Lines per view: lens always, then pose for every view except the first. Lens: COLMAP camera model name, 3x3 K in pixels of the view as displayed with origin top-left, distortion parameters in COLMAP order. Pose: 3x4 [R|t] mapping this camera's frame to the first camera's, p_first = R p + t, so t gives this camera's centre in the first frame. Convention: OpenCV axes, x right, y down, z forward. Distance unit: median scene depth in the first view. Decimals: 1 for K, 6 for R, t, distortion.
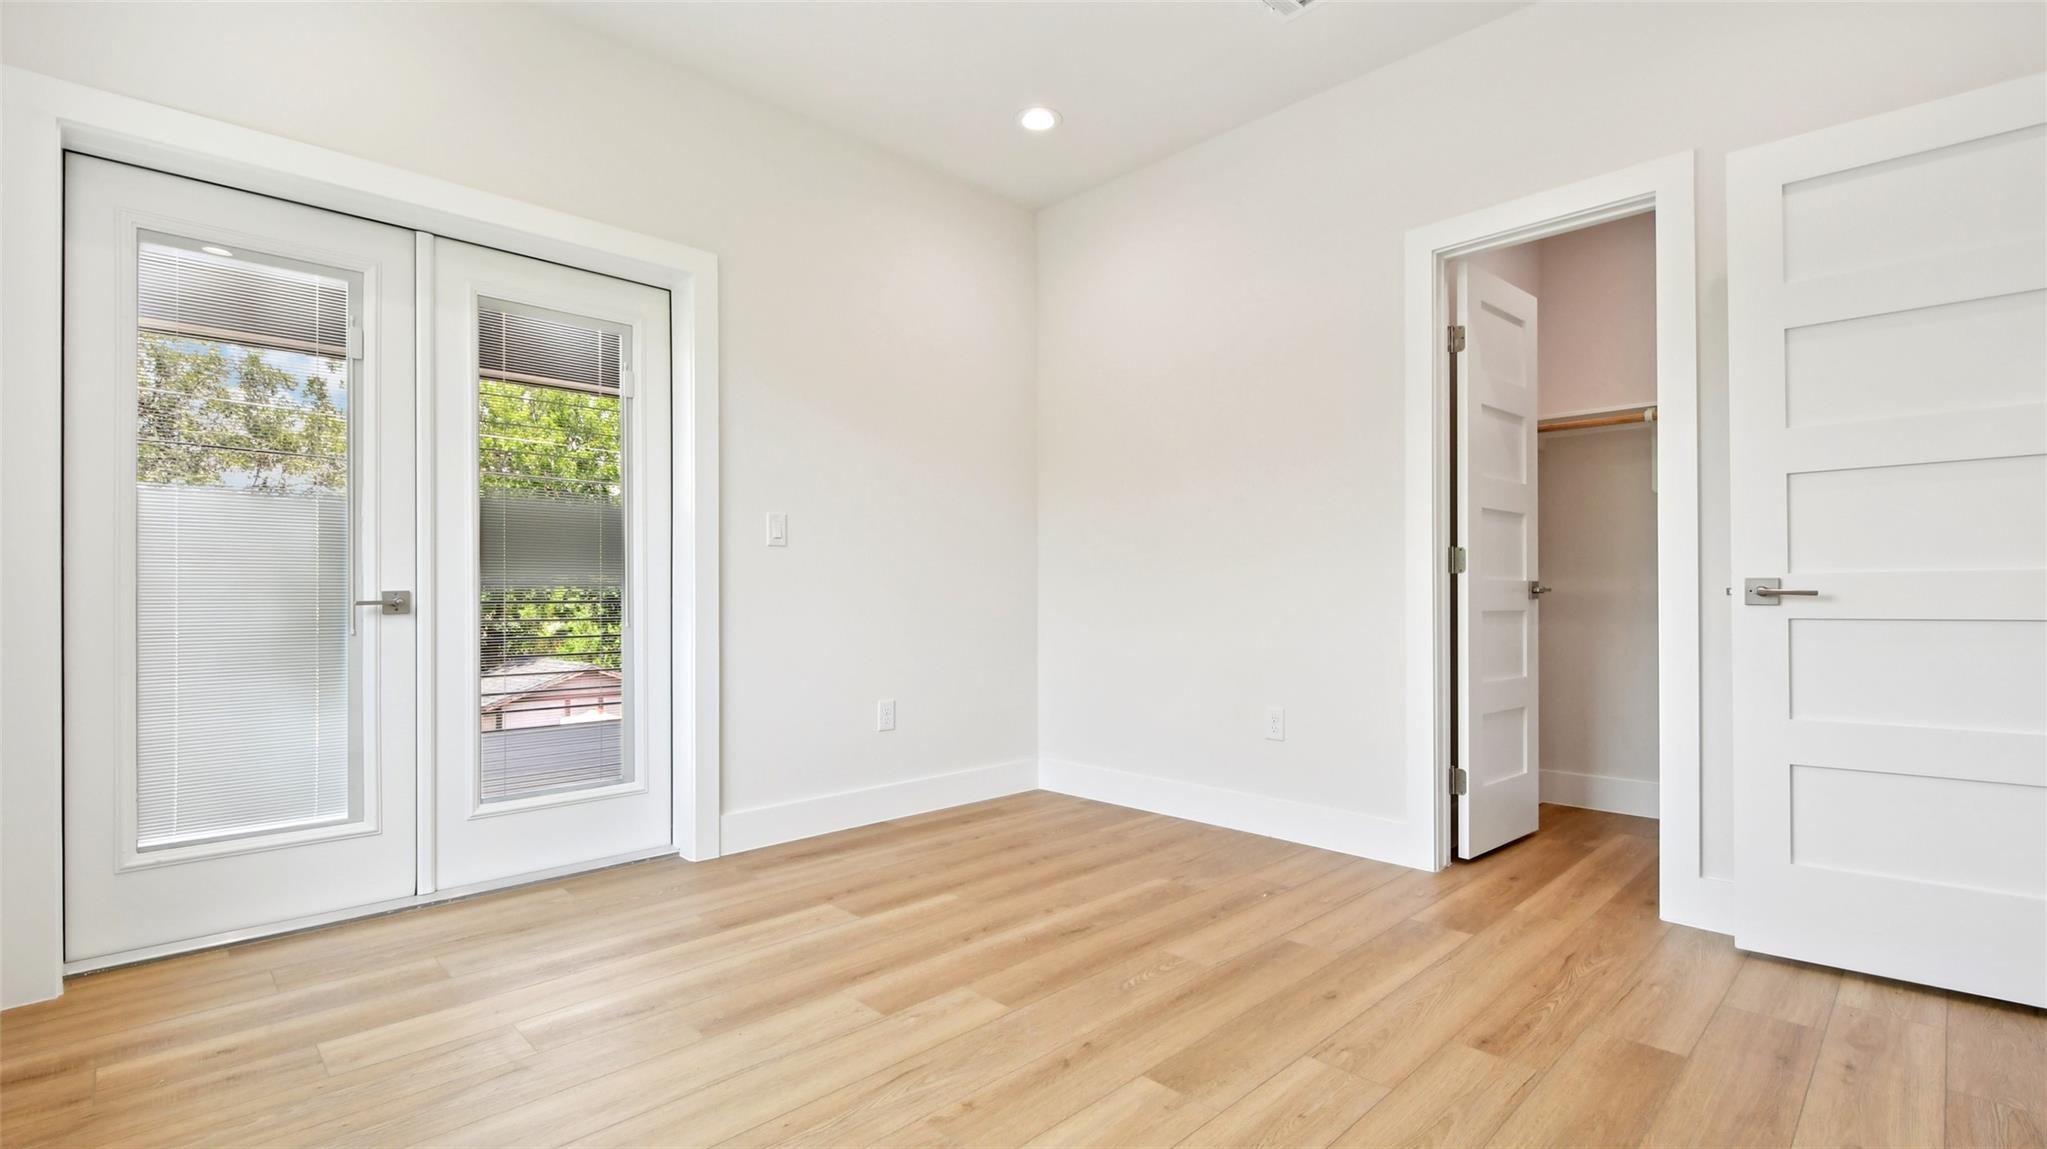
lens RADIAL K [[906.5, 0, 1024.9], [0, 906.5, 578.8], [0, 0, 1]] dist [-0.000021, -0.002288]
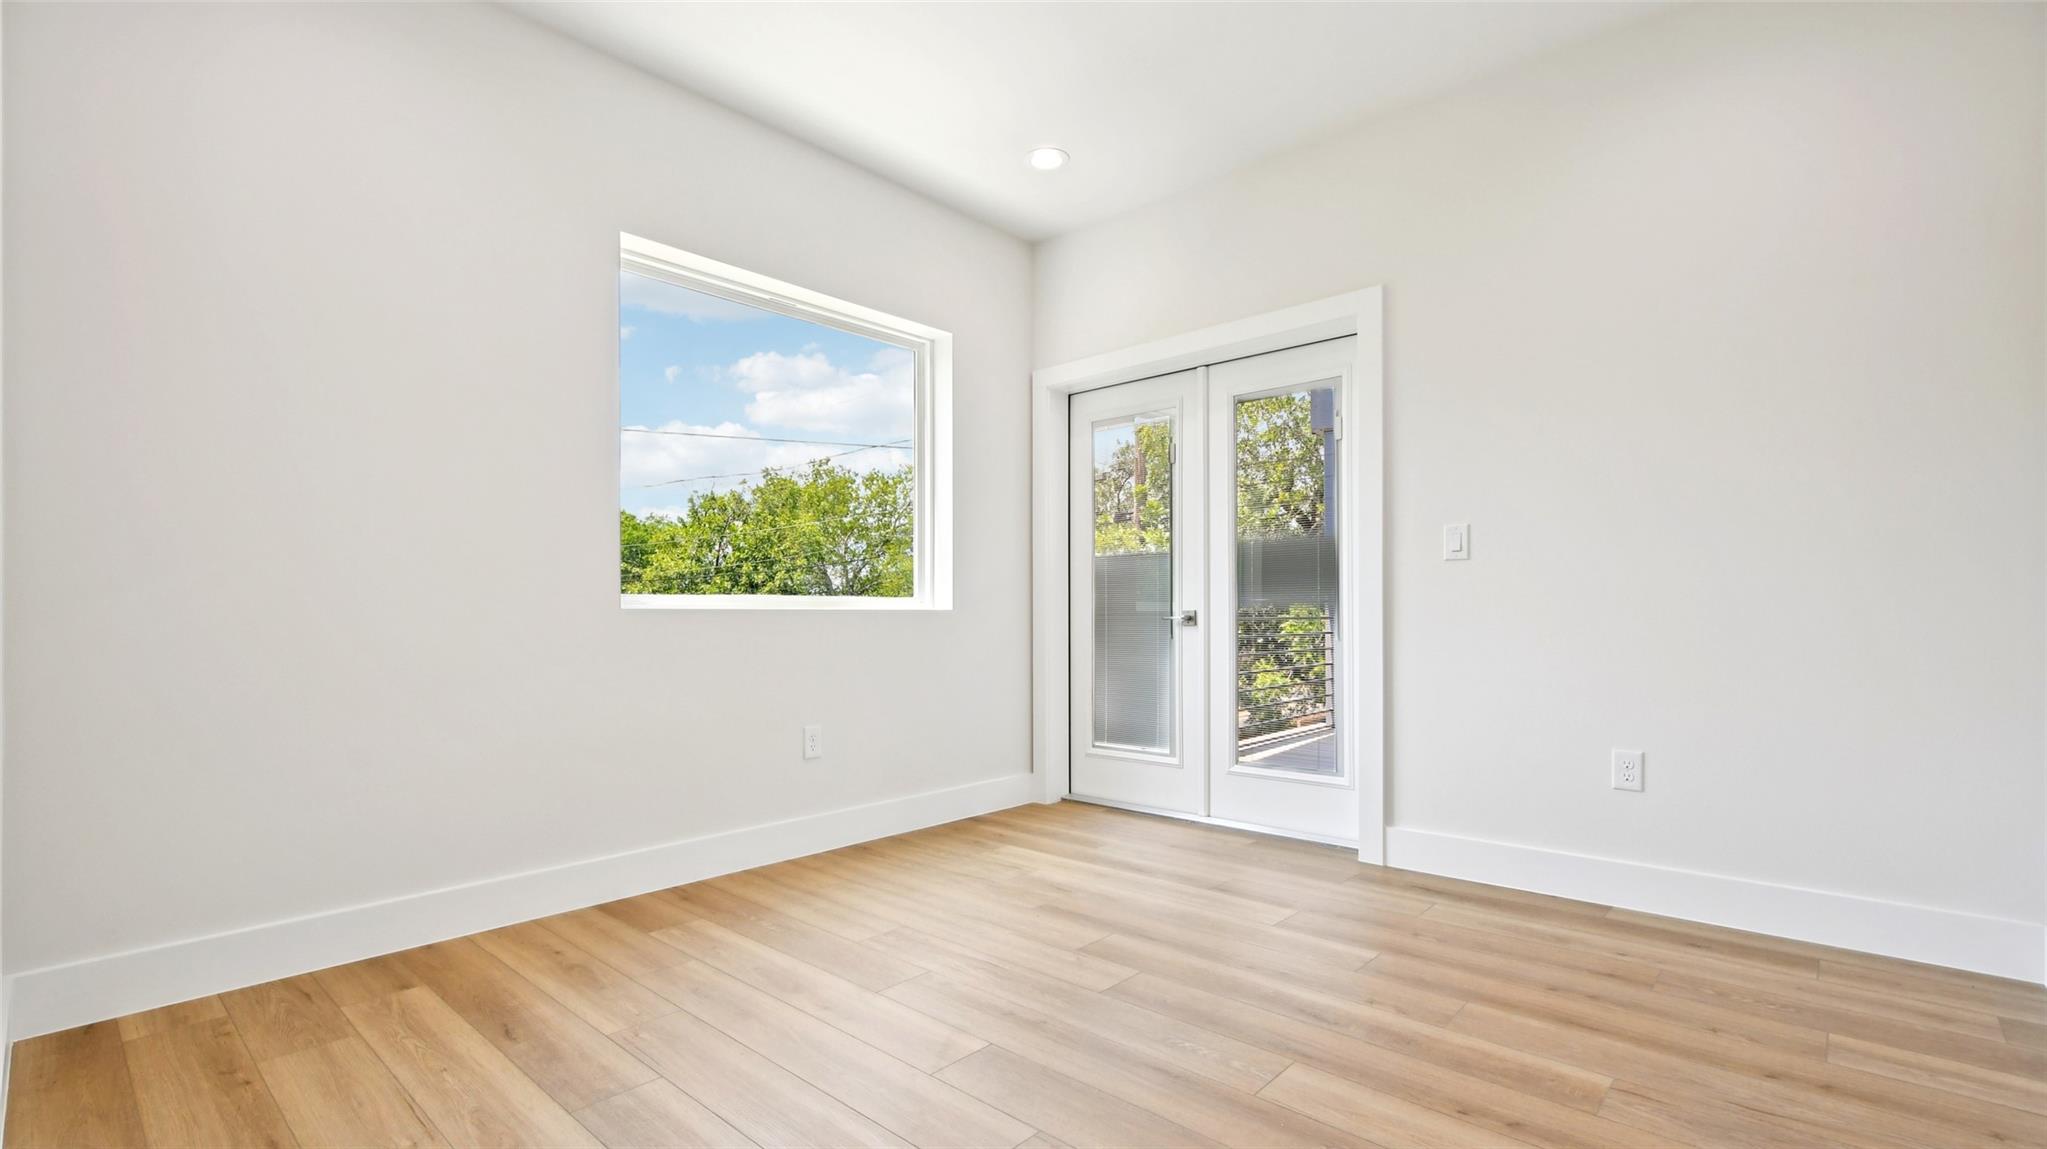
lens RADIAL K [[906.5, 0, 1006.0], [0, 906.5, 587.9], [0, 0, 1]] dist [-0.000021, -0.002288]
pose [[0.047992, -0.027975, -0.998456, 0.897795], [0.023494, 0.999363, -0.026871, 0.011168], [0.998571, -0.022169, 0.048619, 0.693775]]
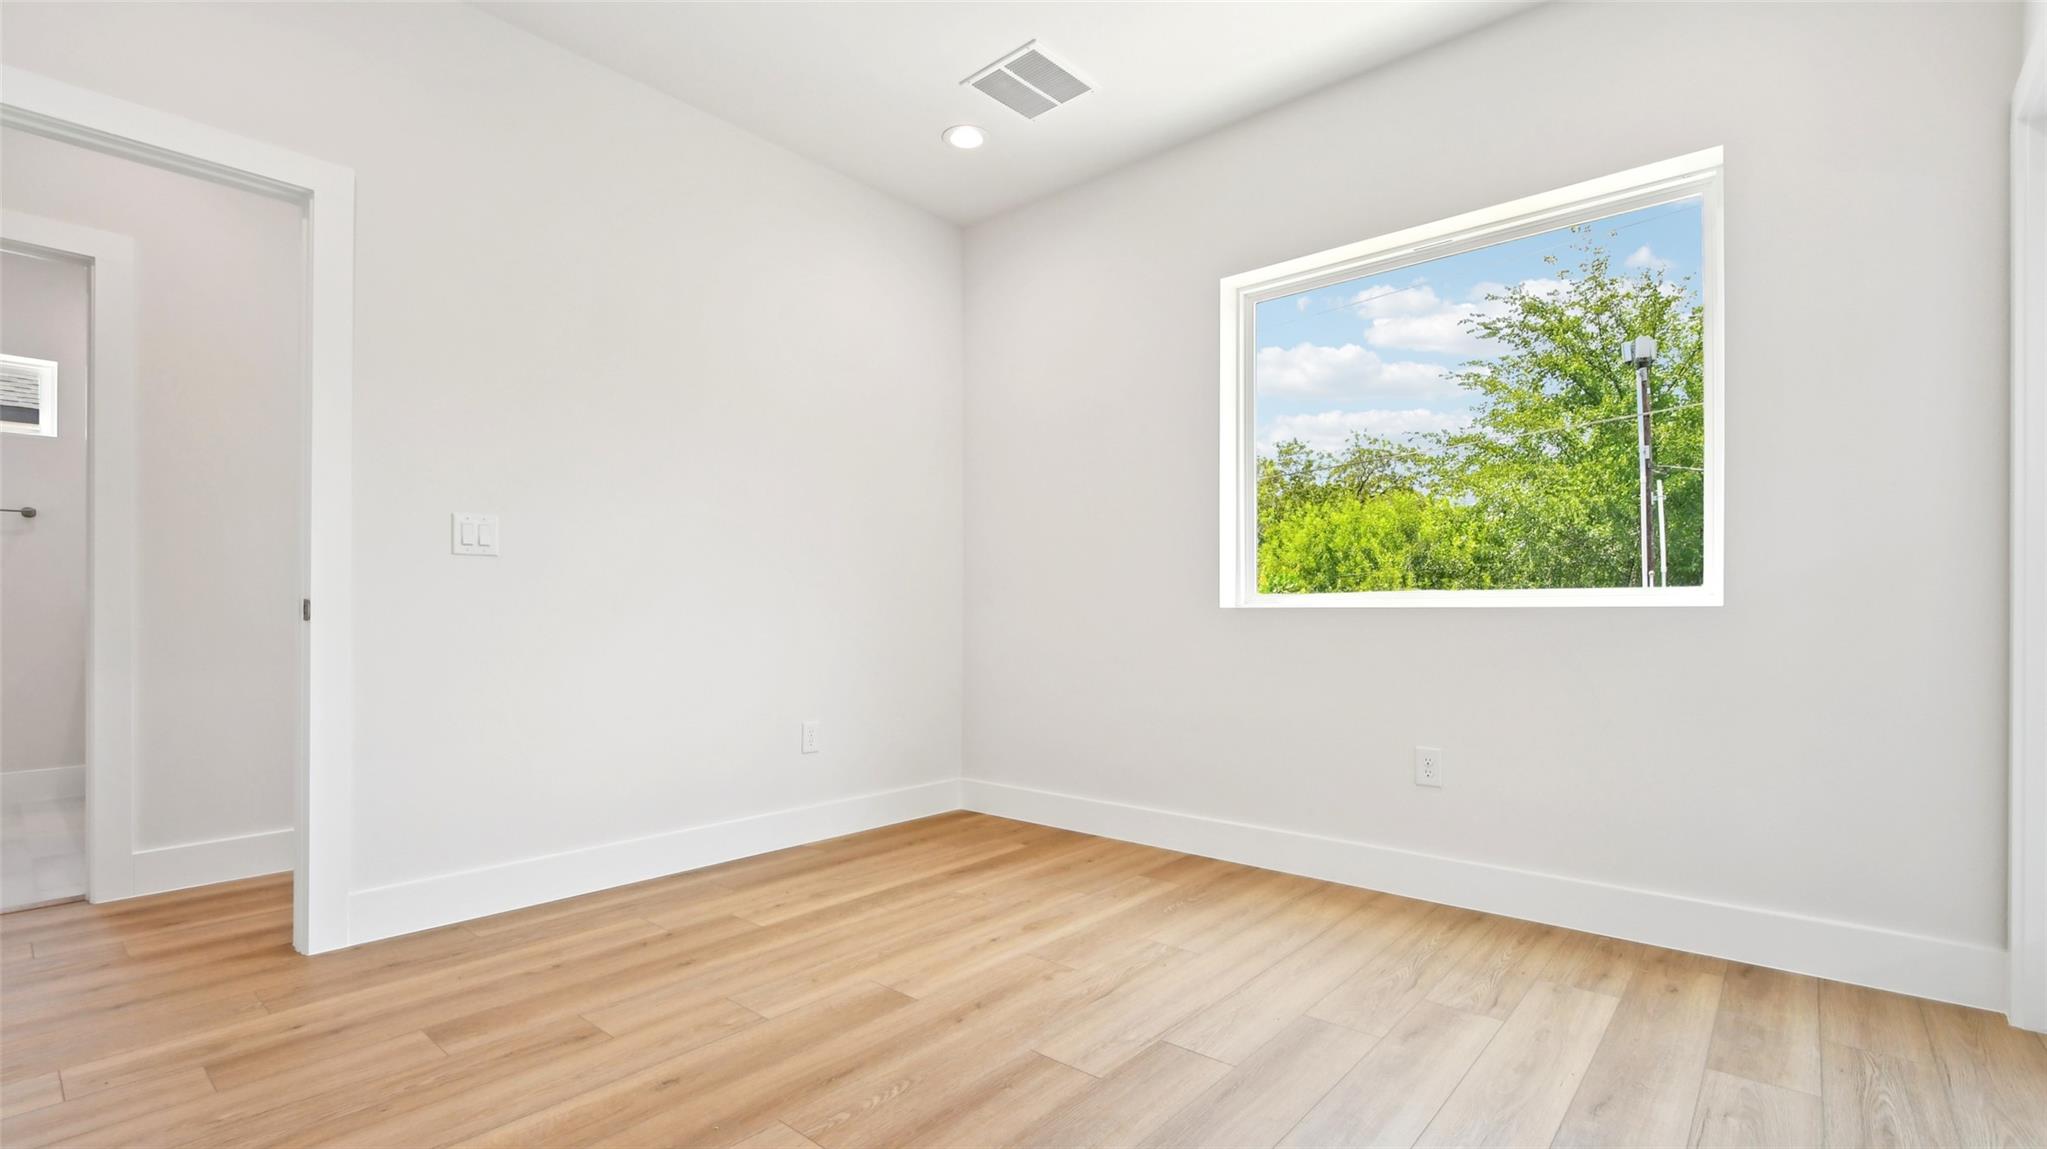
lens RADIAL K [[906.5, 0, 1020.9], [0, 906.5, 588.9], [0, 0, 1]] dist [-0.000021, -0.002288]
pose [[-0.996349, -0.001010, -0.085372, 0.067217], [0.002845, 0.998982, -0.045021, 0.028072], [0.085331, -0.045099, -0.995331, 1.620399]]
